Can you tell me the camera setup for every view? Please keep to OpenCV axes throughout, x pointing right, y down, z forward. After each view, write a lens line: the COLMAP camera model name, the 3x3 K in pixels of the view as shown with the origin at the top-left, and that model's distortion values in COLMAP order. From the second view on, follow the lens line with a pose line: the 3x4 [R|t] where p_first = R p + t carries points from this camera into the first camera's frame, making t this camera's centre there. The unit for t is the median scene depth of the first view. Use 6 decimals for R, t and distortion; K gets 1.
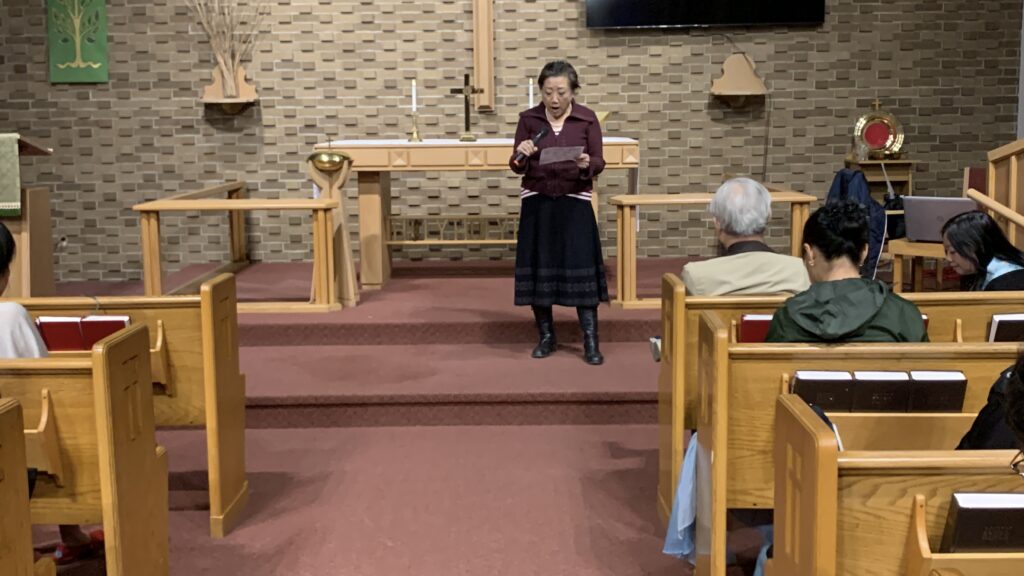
lens RADIAL K [[1193.8, 0, 498.0], [0, 1193.8, 283.1], [0, 0, 1]] dist [0.202492, -0.642519]
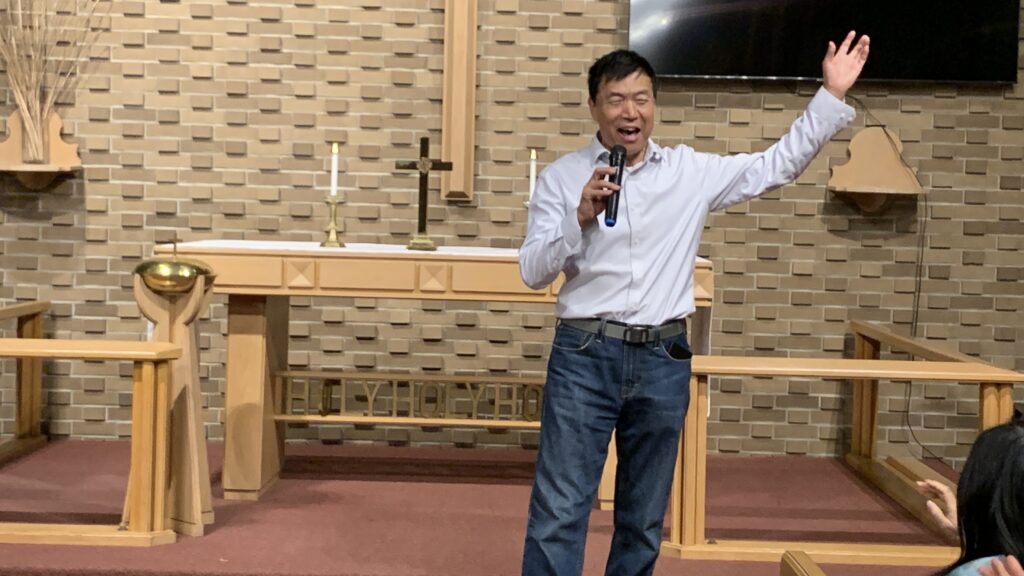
lens RADIAL K [[1691.7, 0, 525.3], [0, 1691.7, 258.3], [0, 0, 1]] dist [0.234462, -0.799382]
pose [[0.999048, 0.040058, 0.017249, 0.009856], [-0.037889, 0.993022, -0.111677, -0.020402], [-0.021602, 0.110917, 0.993595, 0.151295]]
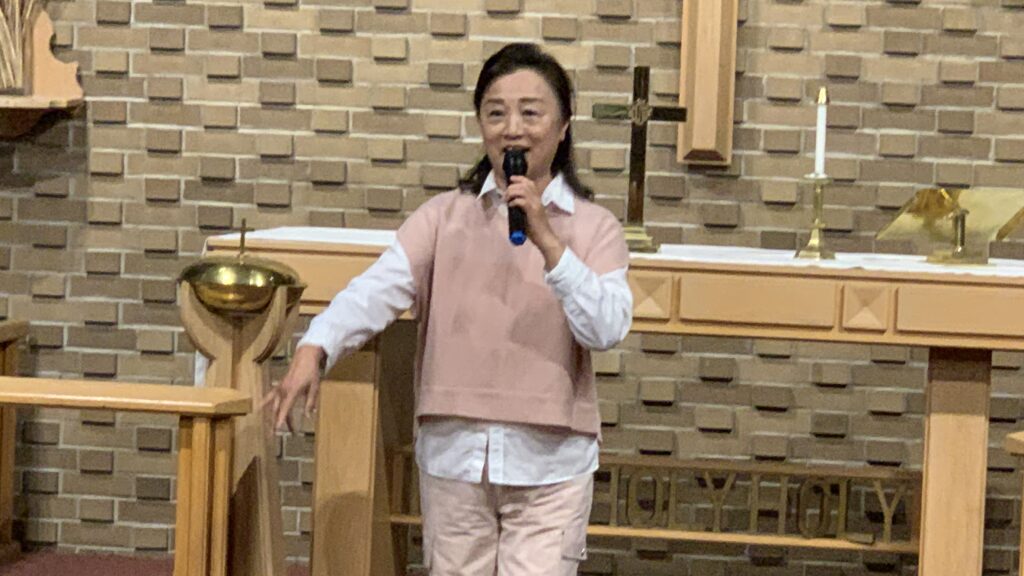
lens RADIAL K [[3638.7, 0, 512.0], [0, 3638.7, 288.0], [0, 0, 1]] dist [-0.170511, 0.248378]
pose [[0.993710, 0.060515, -0.094224, 0.036033], [-0.069533, 0.992992, -0.095562, -0.001176], [0.087780, 0.101513, 0.990954, -0.065387]]
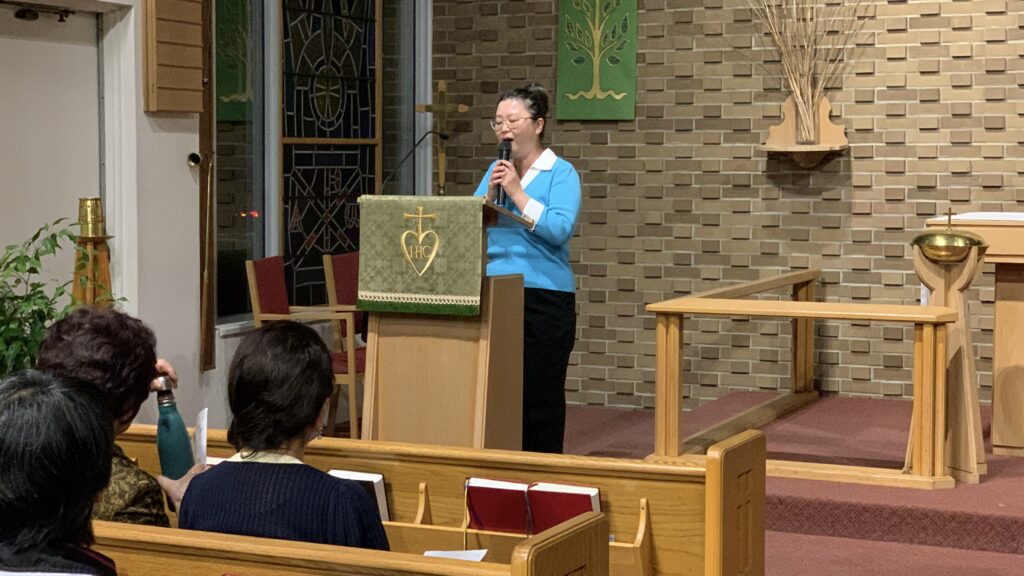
lens RADIAL K [[1786.4, 0, 511.1], [0, 1786.4, 270.0], [0, 0, 1]] dist [-0.059009, 1.384506]
pose [[0.923735, 0.040514, -0.380883, 0.003930], [-0.070041, 0.995490, -0.063978, -0.011018], [0.376573, 0.085776, 0.922407, 0.044499]]
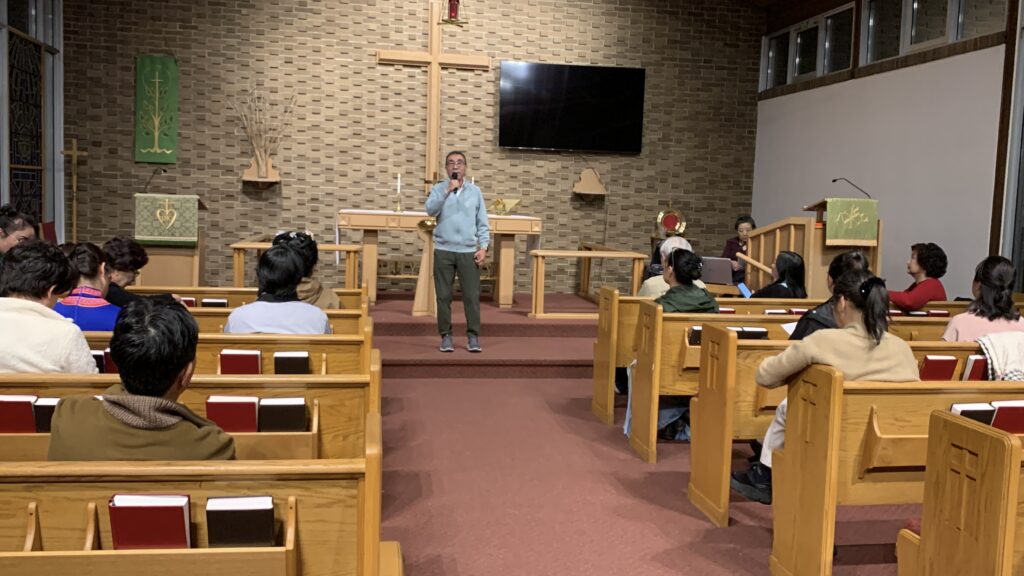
lens RADIAL K [[938.4, 0, 516.2], [0, 938.4, 280.6], [0, 0, 1]] dist [0.156095, -0.410503]
pose [[0.981307, 0.032157, 0.189745, -0.131149], [-0.021554, 0.998102, -0.057679, 0.034478], [-0.191239, 0.052511, 0.980138, -0.206372]]
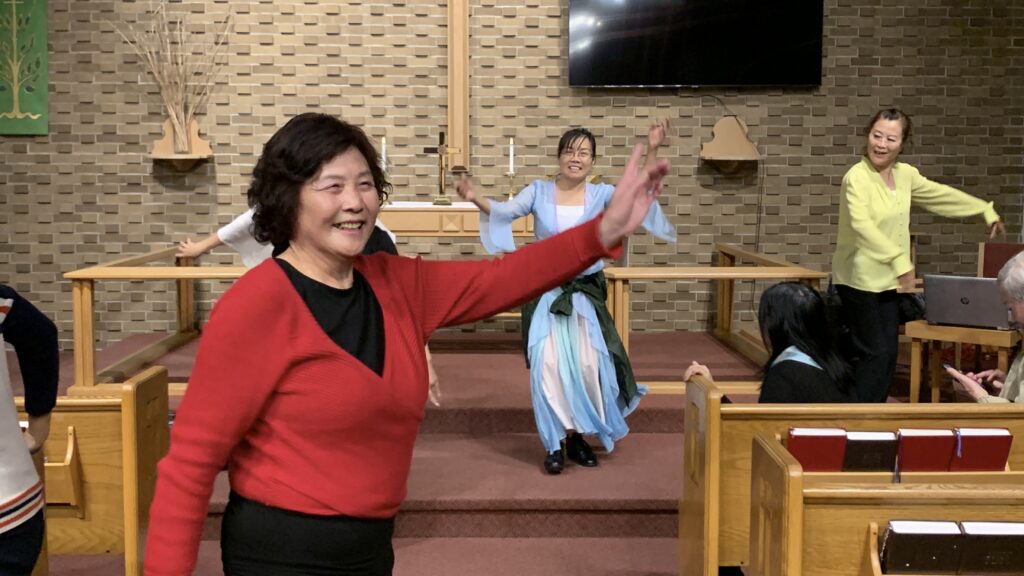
lens RADIAL K [[1189.8, 0, 501.5], [0, 1189.8, 276.5], [0, 0, 1]] dist [0.193547, -0.617178]
pose [[0.999265, 0.013226, 0.035990, -0.010293], [-0.011273, 0.998481, -0.053933, -0.013306], [-0.036649, 0.053487, 0.997896, 0.081810]]
